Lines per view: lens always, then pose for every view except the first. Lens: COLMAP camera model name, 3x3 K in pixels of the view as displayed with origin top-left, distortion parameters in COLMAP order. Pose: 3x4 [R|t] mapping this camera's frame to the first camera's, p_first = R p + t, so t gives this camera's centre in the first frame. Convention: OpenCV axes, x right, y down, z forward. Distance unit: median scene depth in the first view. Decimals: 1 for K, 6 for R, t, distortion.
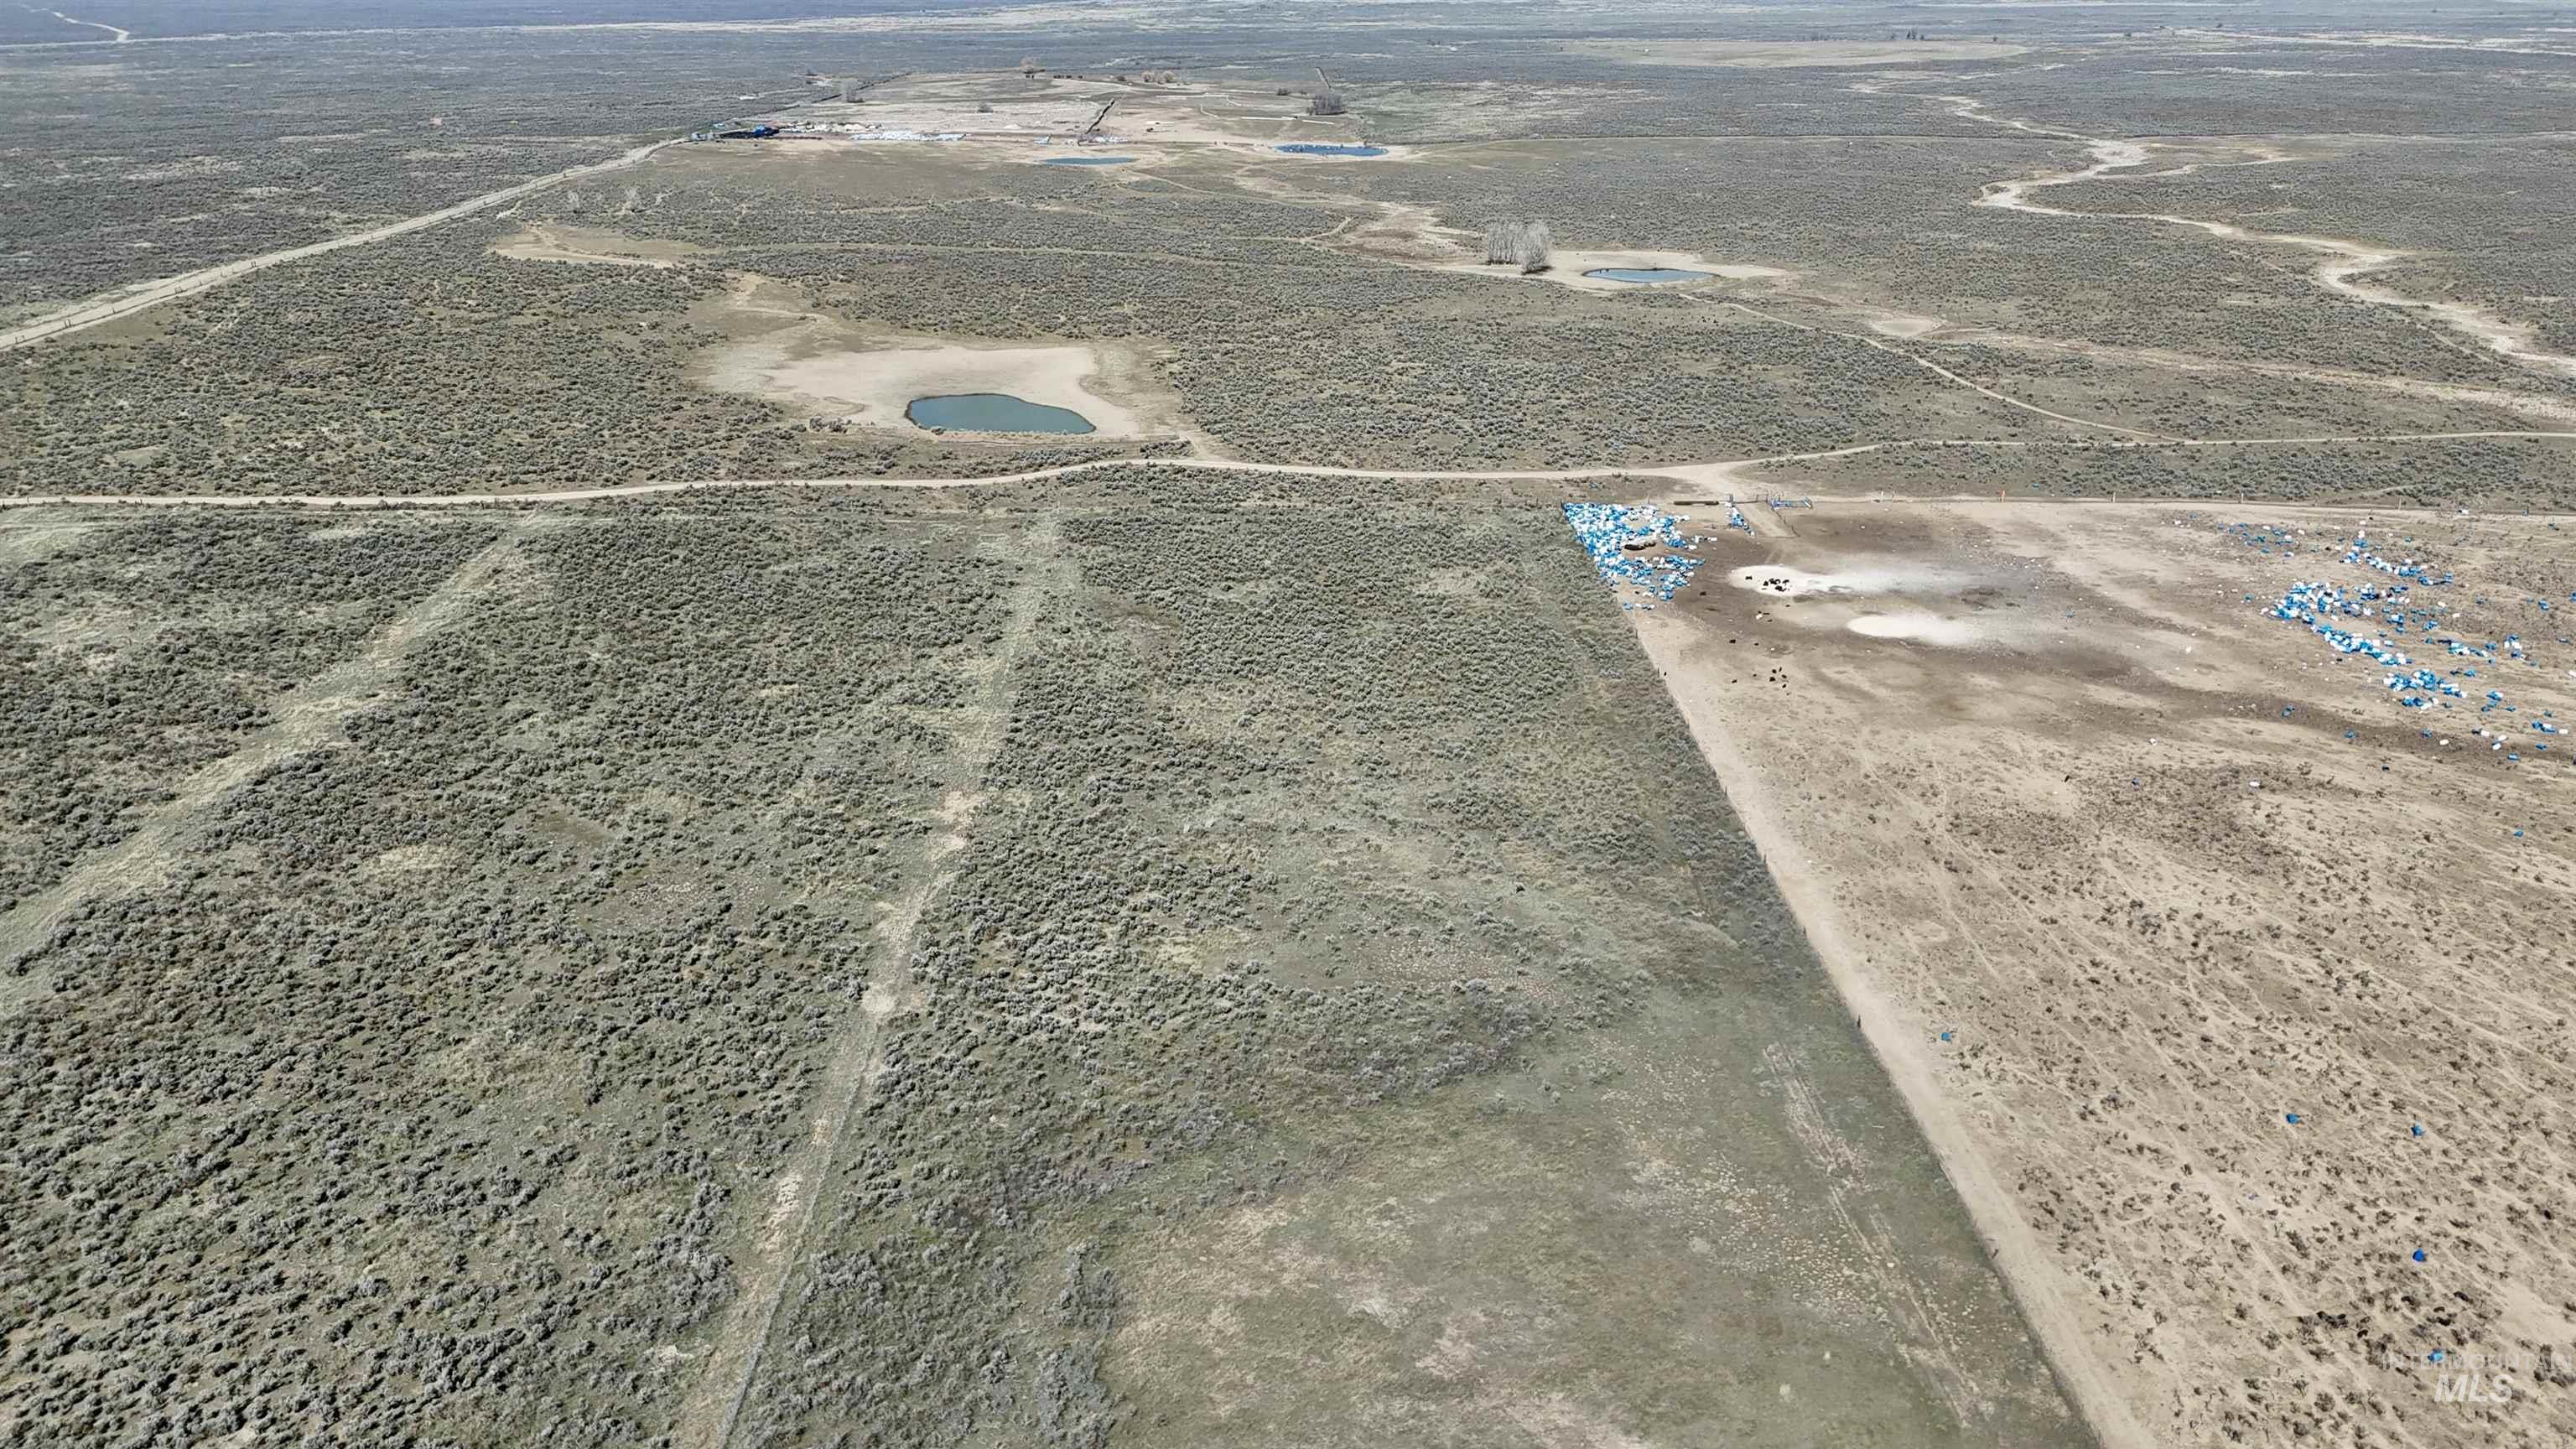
lens RADIAL K [[1864.9, 0, 1293.3], [0, 1864.9, 806.5], [0, 0, 1]] dist [0.065635, -0.053789]
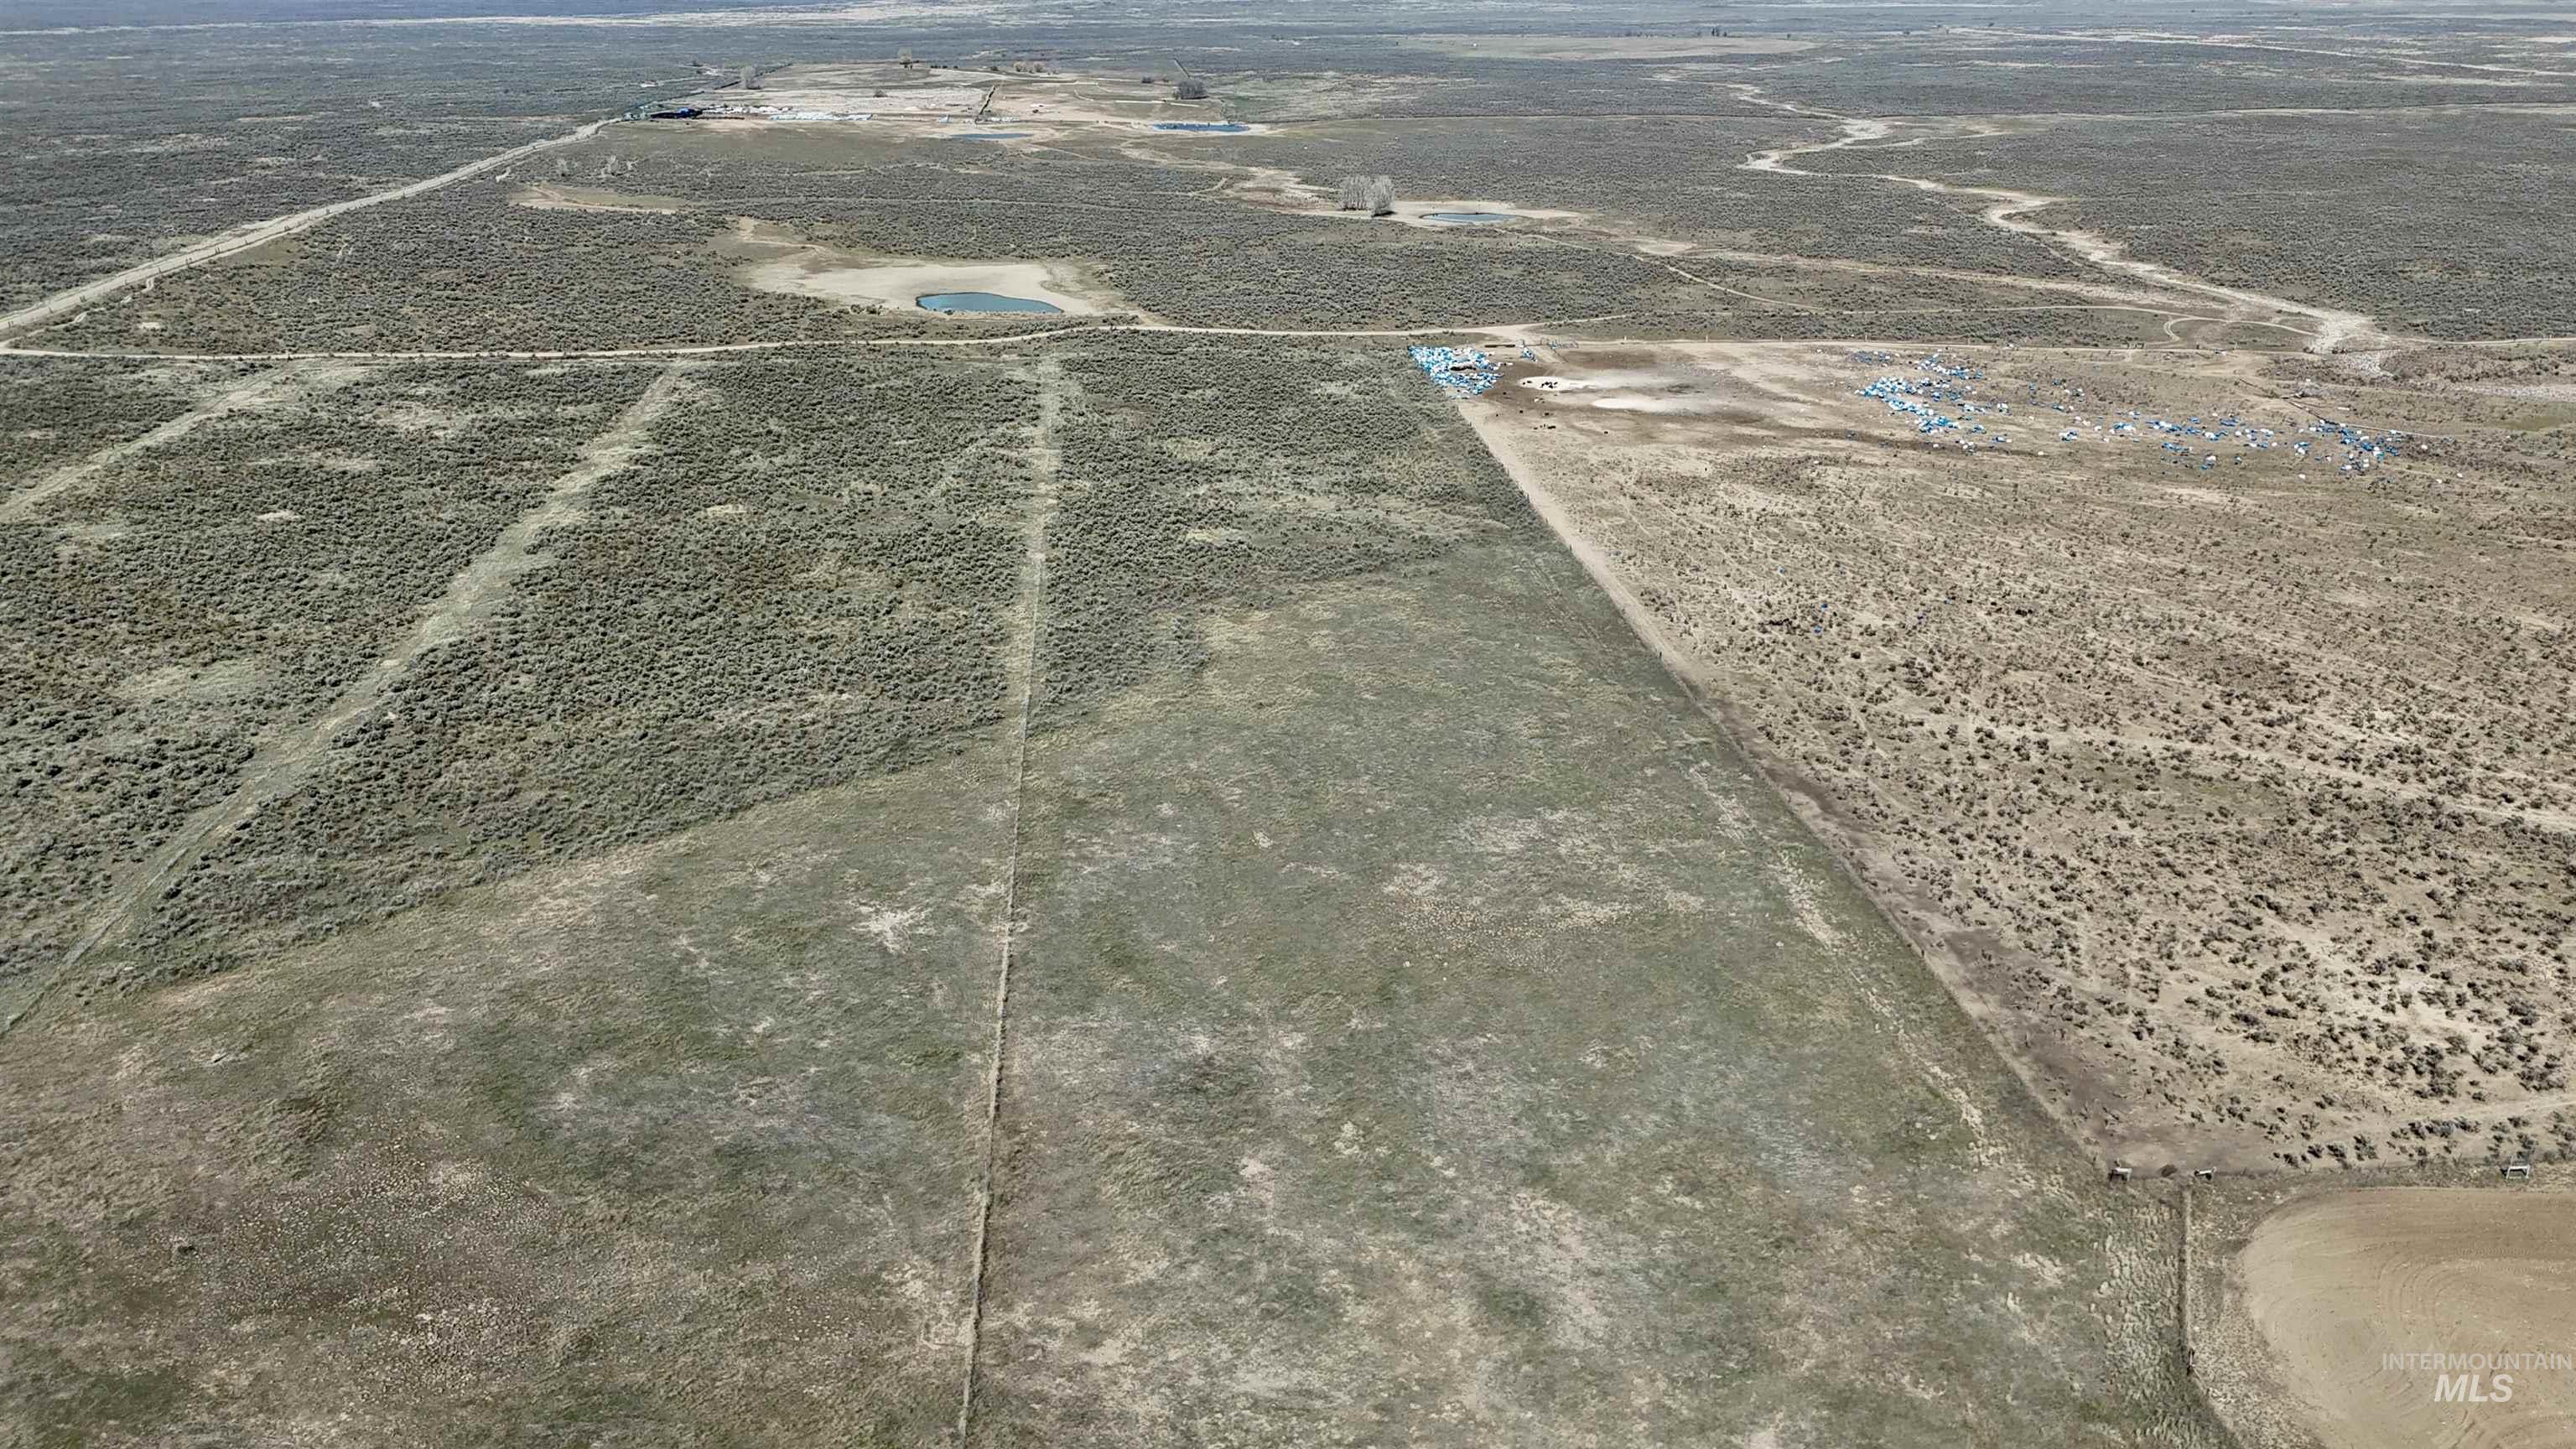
lens RADIAL K [[1864.9, 0, 1293.3], [0, 1864.9, 806.5], [0, 0, 1]] dist [0.065635, -0.053789]
pose [[0.996780, -0.029743, 0.074460, -0.040279], [0.029682, 0.999558, 0.001929, 0.122136], [-0.074485, 0.000287, 0.997222, -0.280572]]
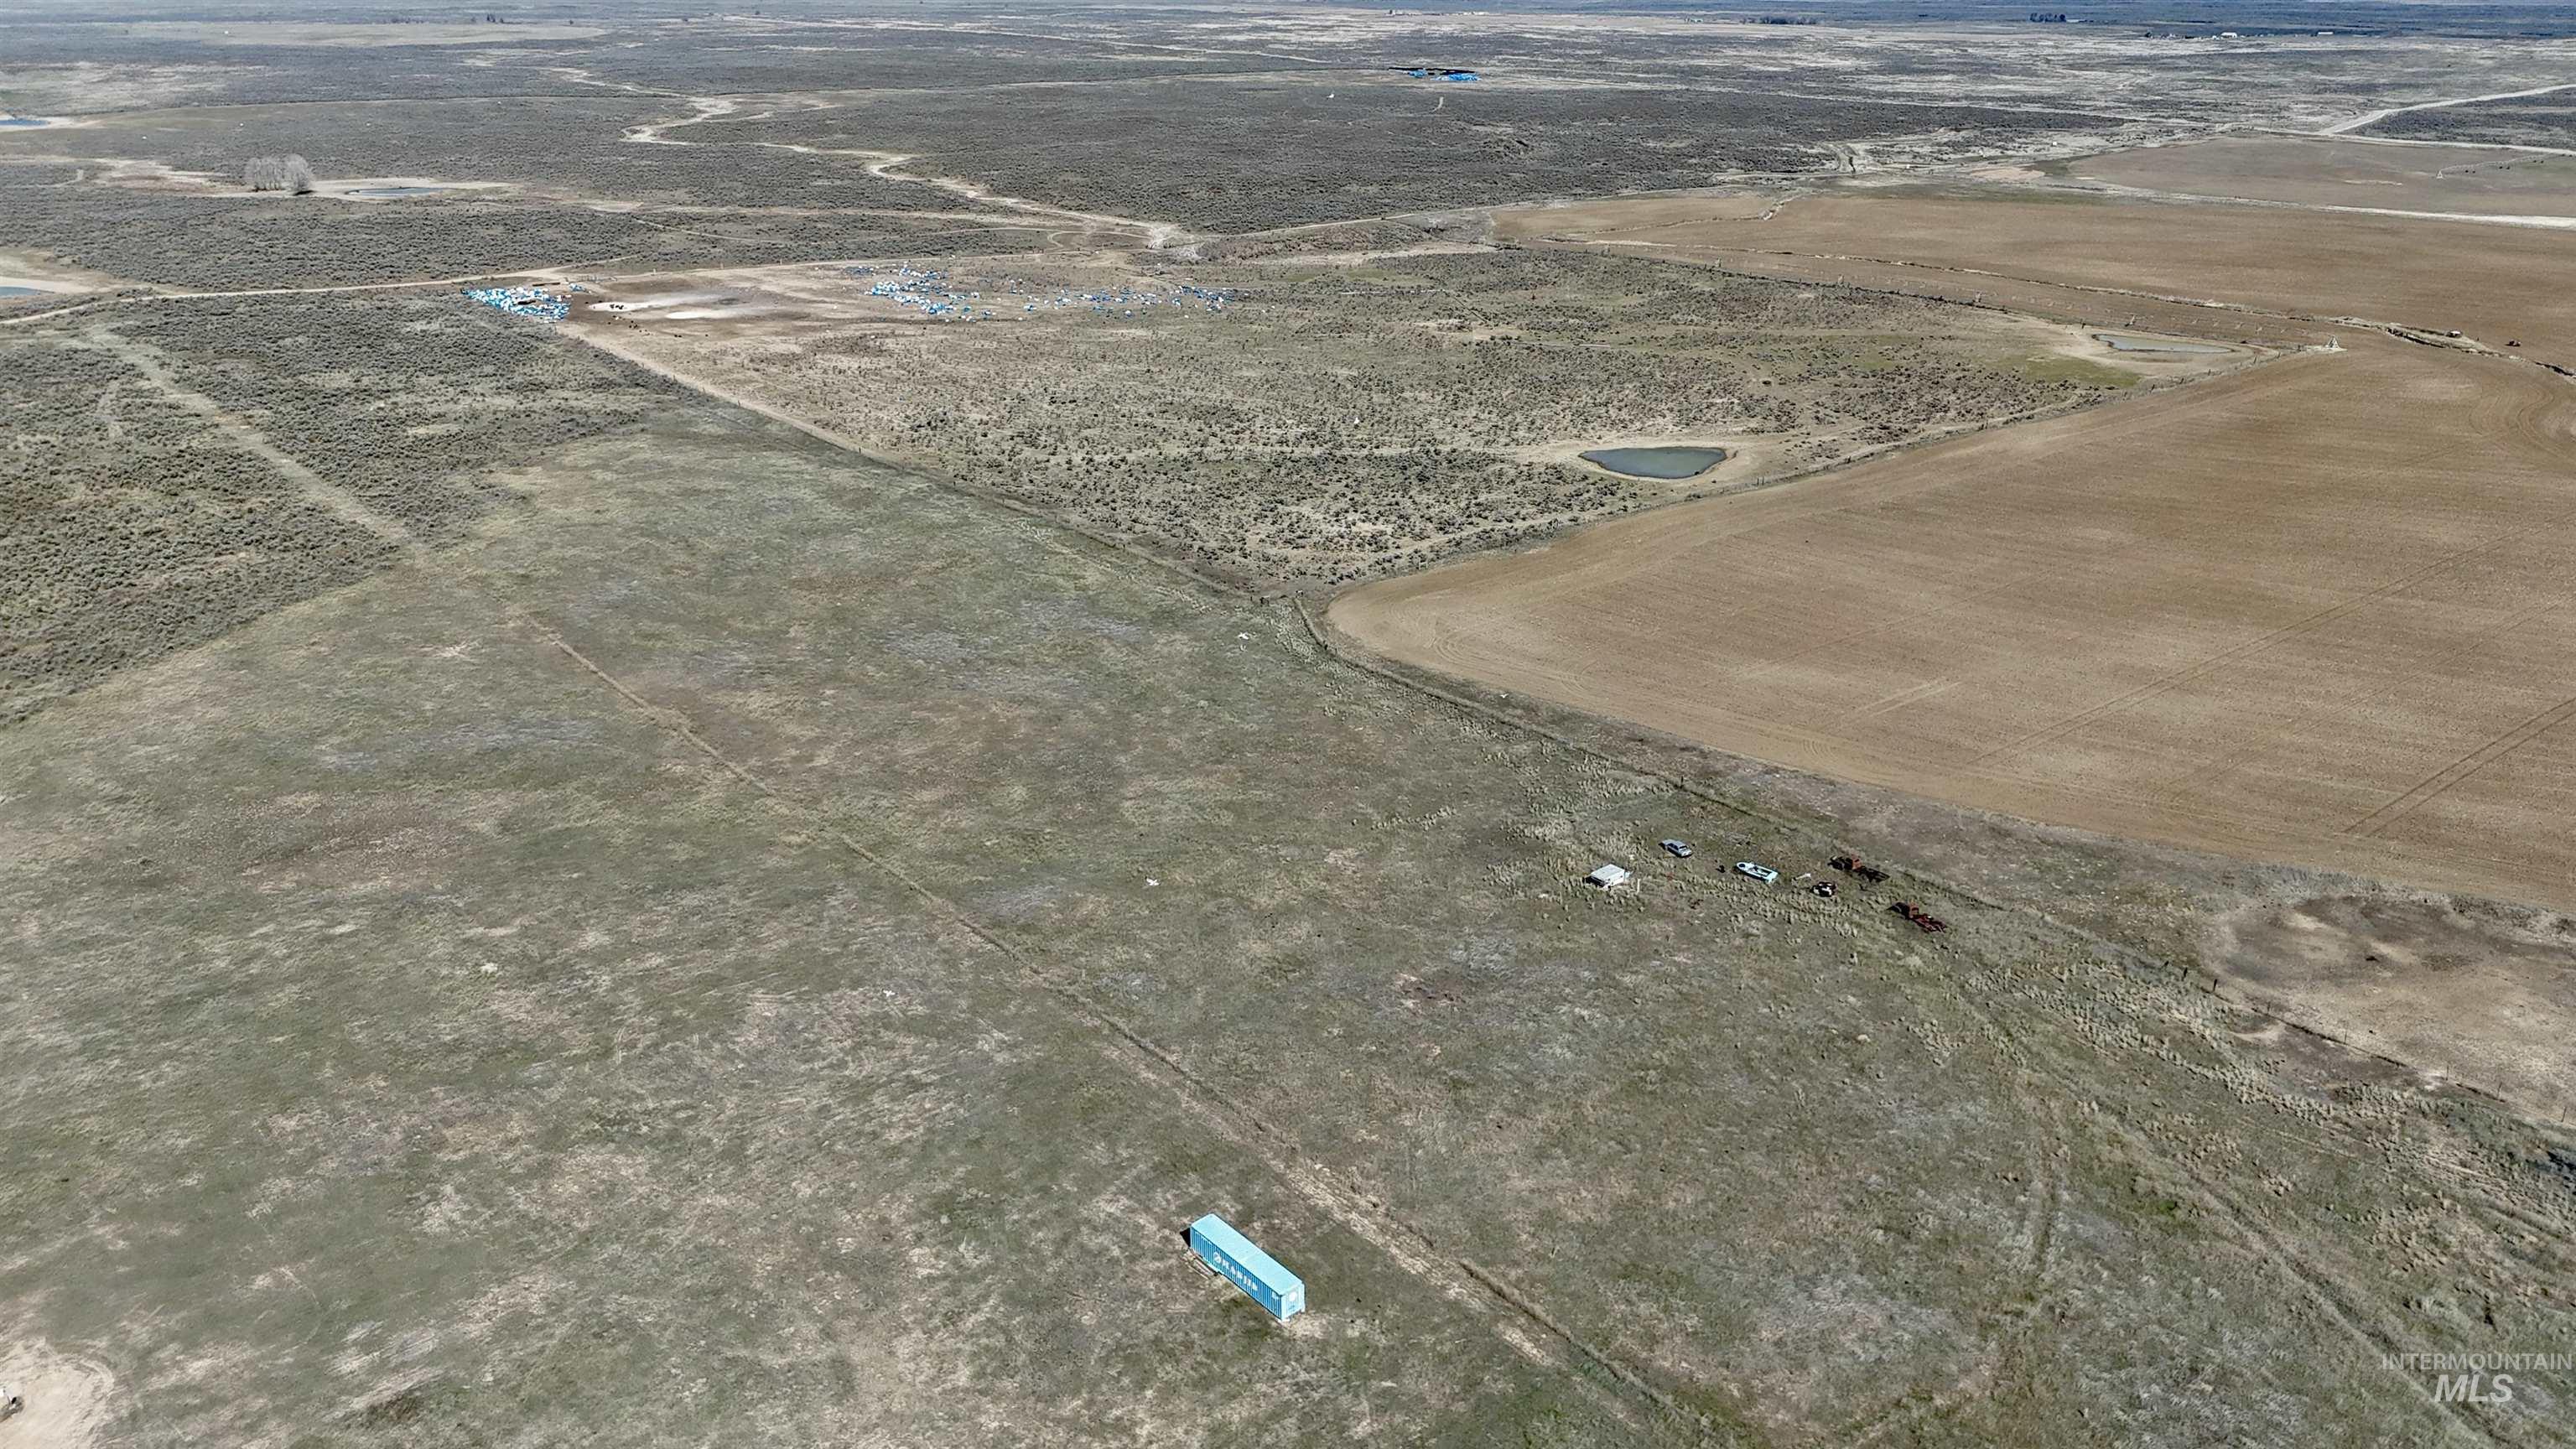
lens RADIAL K [[1864.9, 0, 1293.3], [0, 1864.9, 806.5], [0, 0, 1]] dist [0.065635, -0.053789]
pose [[0.777371, -0.252465, 0.576156, -0.228747], [0.249849, 0.964500, 0.085527, 0.200229], [-0.577295, 0.077466, 0.812853, -0.457501]]
